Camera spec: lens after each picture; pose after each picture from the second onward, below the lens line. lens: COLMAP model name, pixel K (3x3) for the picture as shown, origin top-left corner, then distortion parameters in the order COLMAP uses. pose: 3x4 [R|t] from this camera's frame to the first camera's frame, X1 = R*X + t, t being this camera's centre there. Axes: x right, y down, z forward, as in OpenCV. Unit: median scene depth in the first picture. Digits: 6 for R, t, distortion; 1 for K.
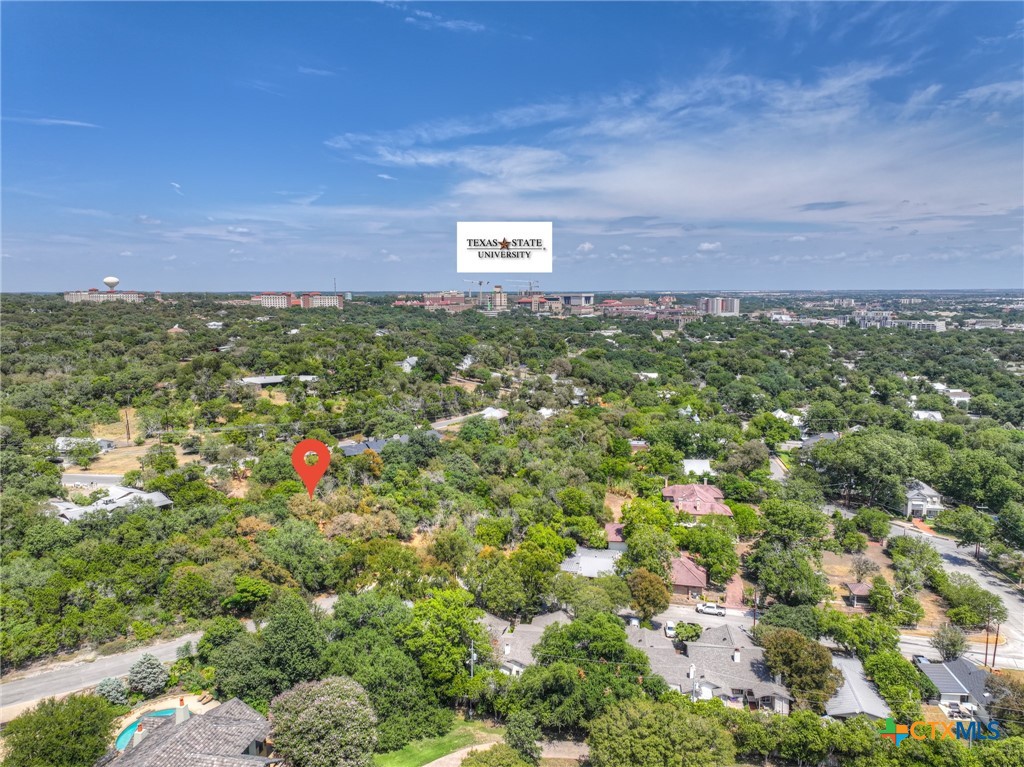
lens RADIAL K [[718.7, 0, 512.0], [0, 718.7, 383.5], [0, 0, 1]] dist [-0.000156, 0.016210]
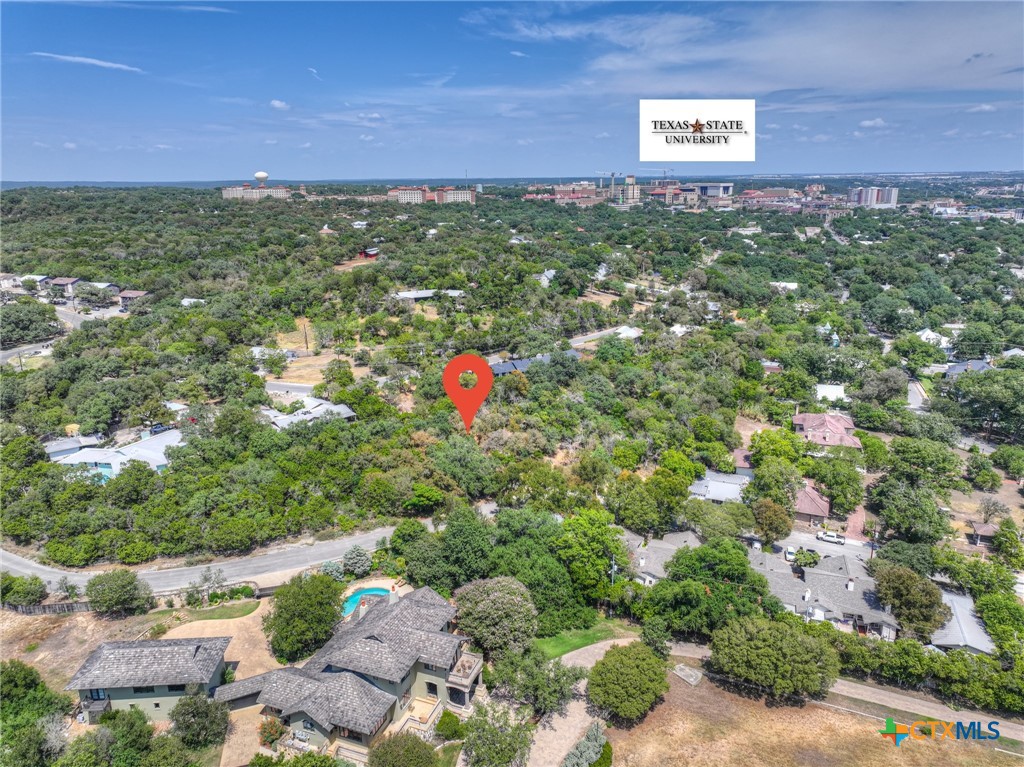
lens RADIAL K [[718.7, 0, 512.0], [0, 718.7, 383.5], [0, 0, 1]] dist [-0.000156, 0.016210]
pose [[0.984832, 0.039122, -0.169044, -0.019837], [-0.012662, 0.987856, 0.154853, -0.066301], [0.173049, -0.150363, 0.973368, -0.090389]]
